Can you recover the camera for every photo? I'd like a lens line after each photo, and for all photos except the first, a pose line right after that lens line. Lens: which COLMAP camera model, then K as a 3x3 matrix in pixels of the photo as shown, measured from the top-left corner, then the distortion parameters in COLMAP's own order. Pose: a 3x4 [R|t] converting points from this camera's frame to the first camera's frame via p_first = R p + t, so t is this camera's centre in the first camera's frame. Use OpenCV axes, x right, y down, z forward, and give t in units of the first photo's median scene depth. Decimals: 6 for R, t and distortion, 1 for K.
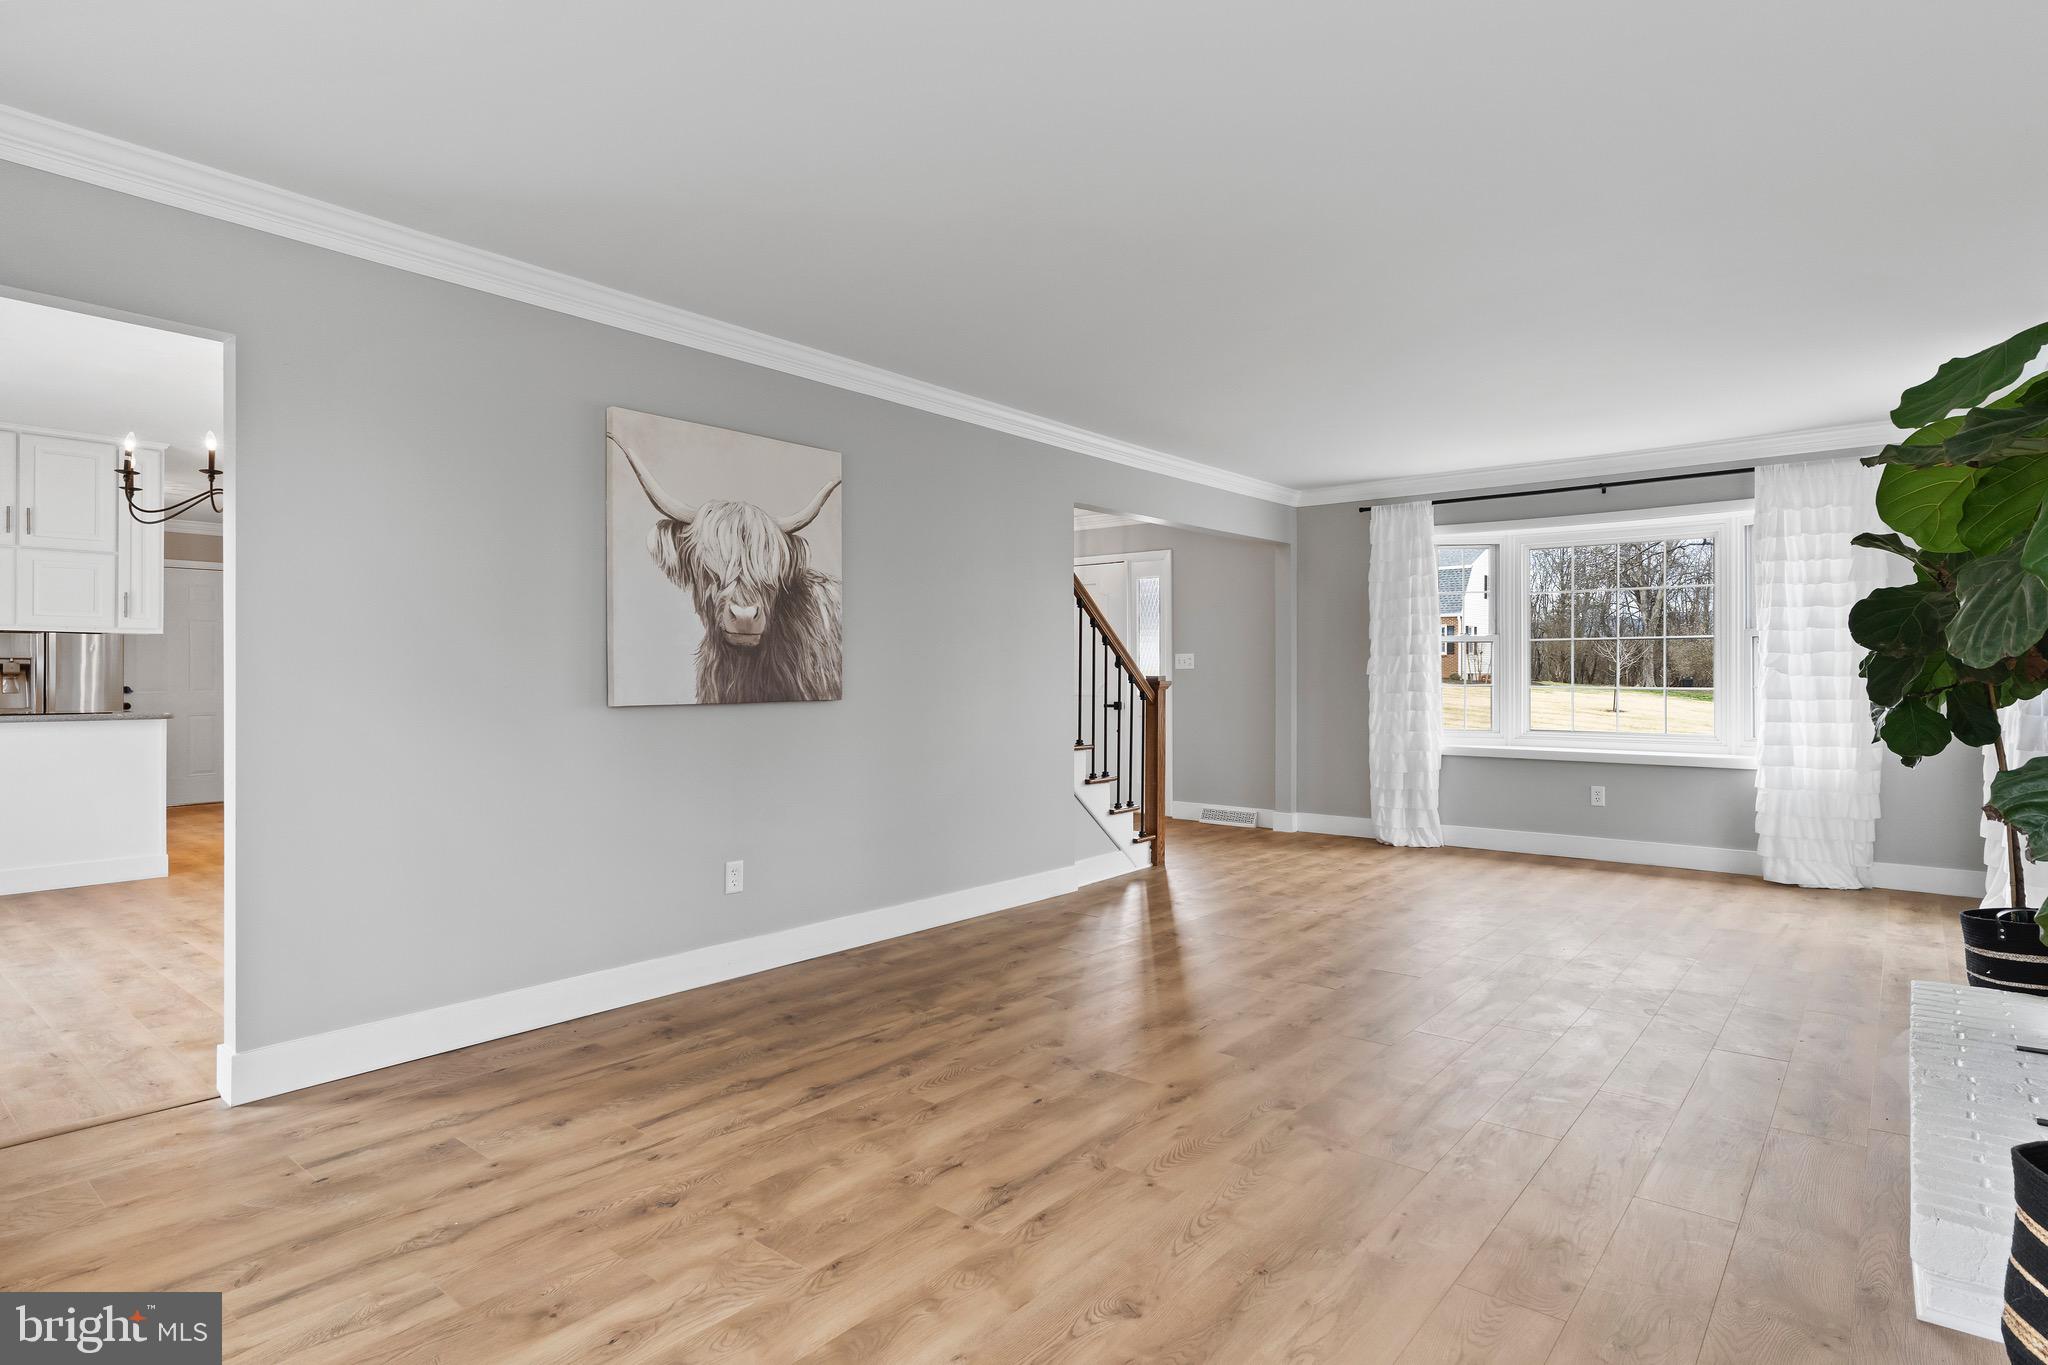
lens RADIAL K [[1063.8, 0, 1012.2], [0, 1063.8, 680.9], [0, 0, 1]] dist [-0.005757, -0.001017]
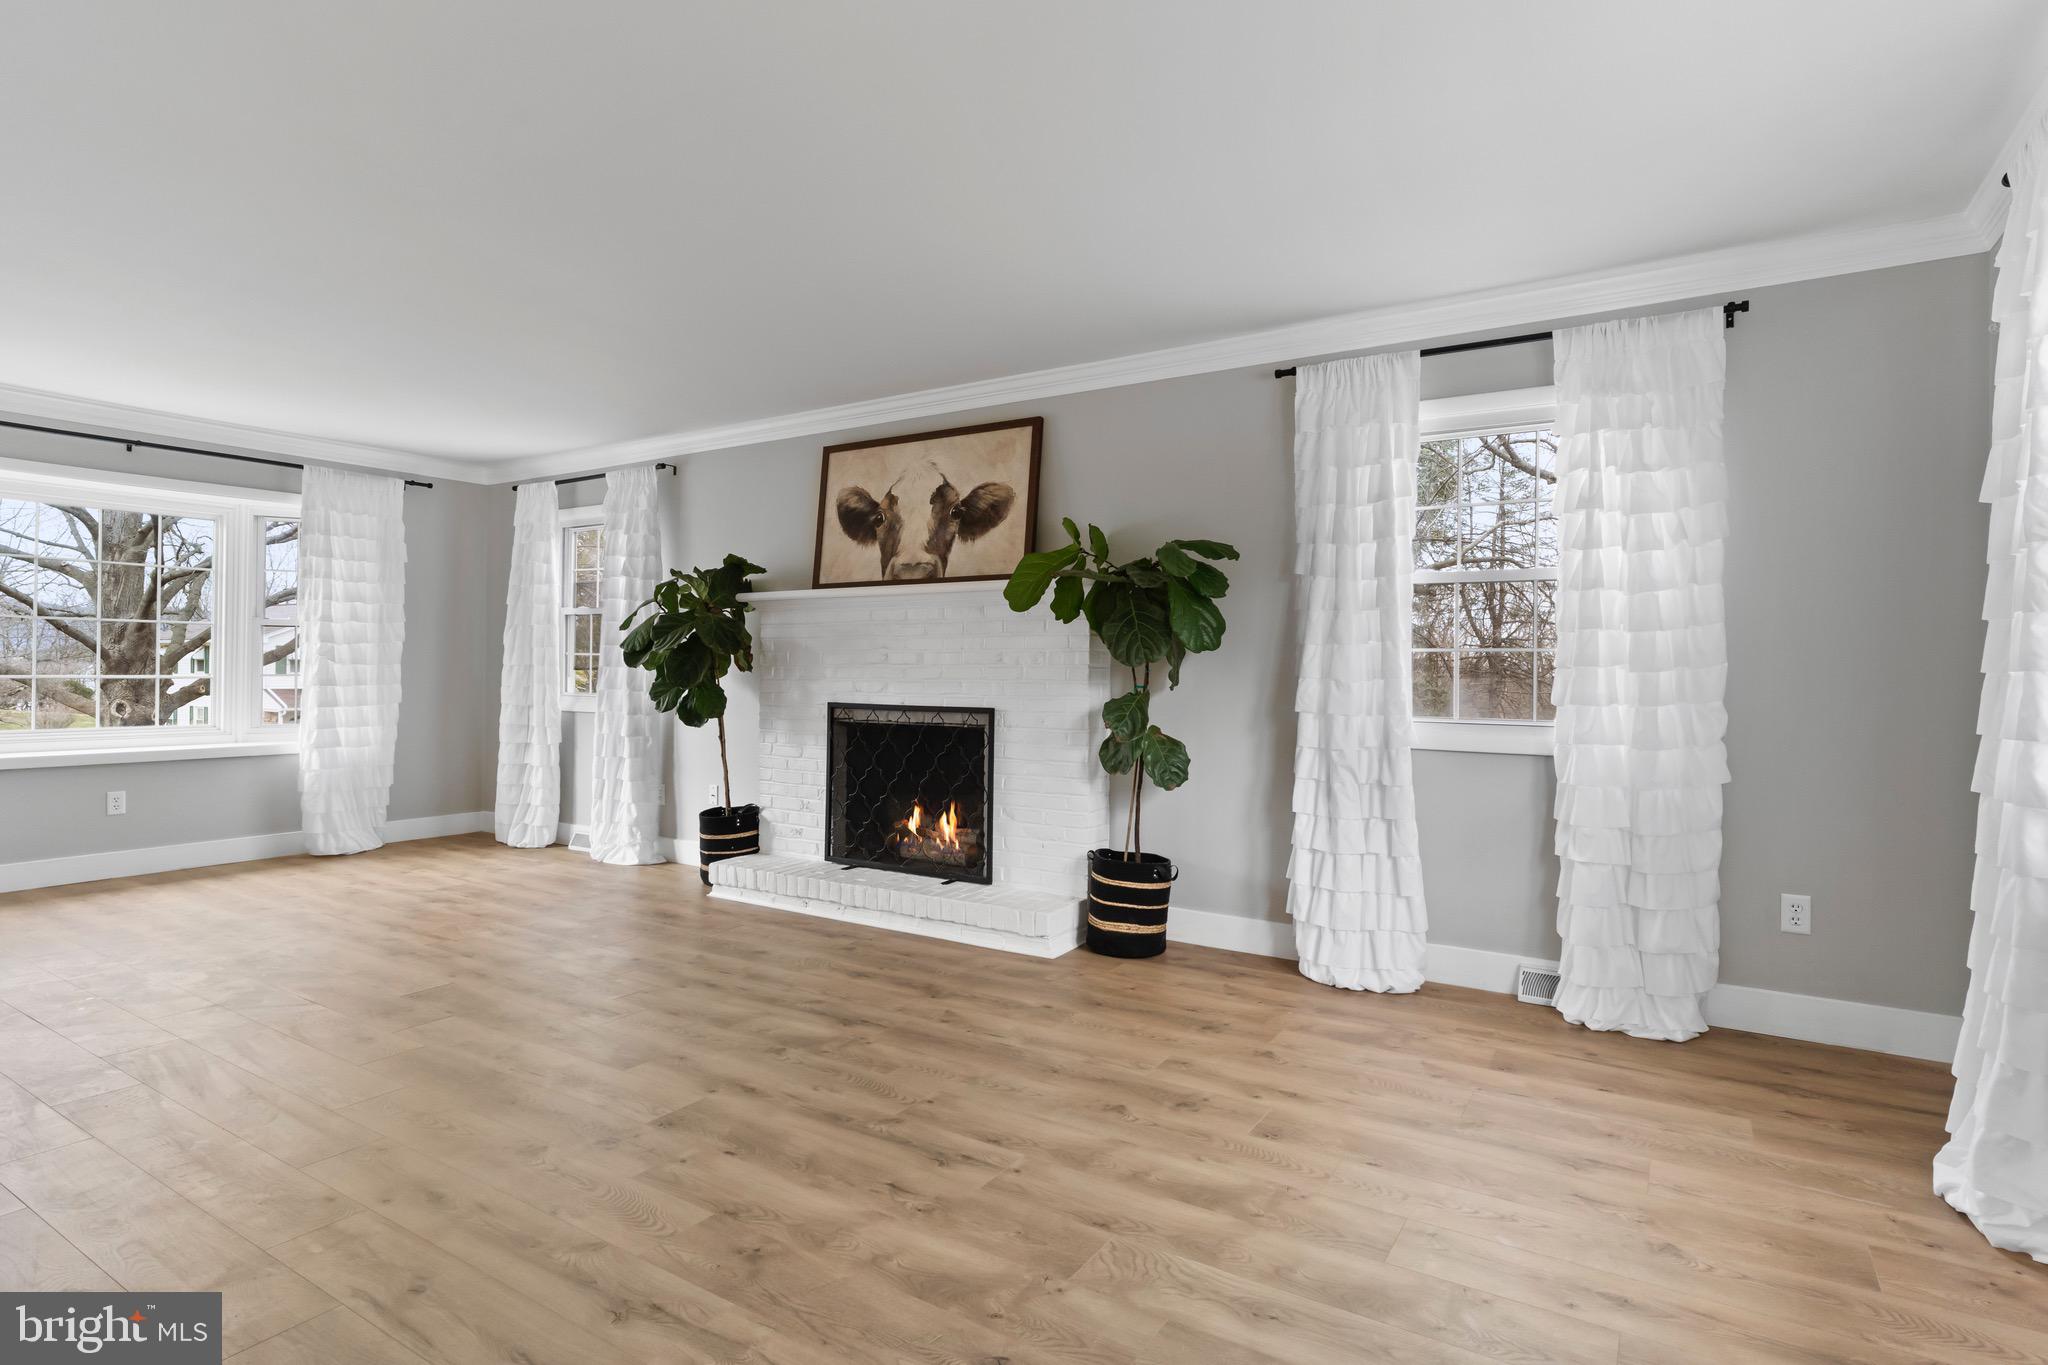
lens RADIAL K [[1063.8, 0, 1012.2], [0, 1063.8, 680.9], [0, 0, 1]] dist [-0.005757, -0.001017]
pose [[-0.120317, -0.011391, 0.992670, -0.899554], [-0.003261, 0.999933, 0.011079, -0.003874], [-0.992730, -0.001904, -0.120346, 0.908431]]
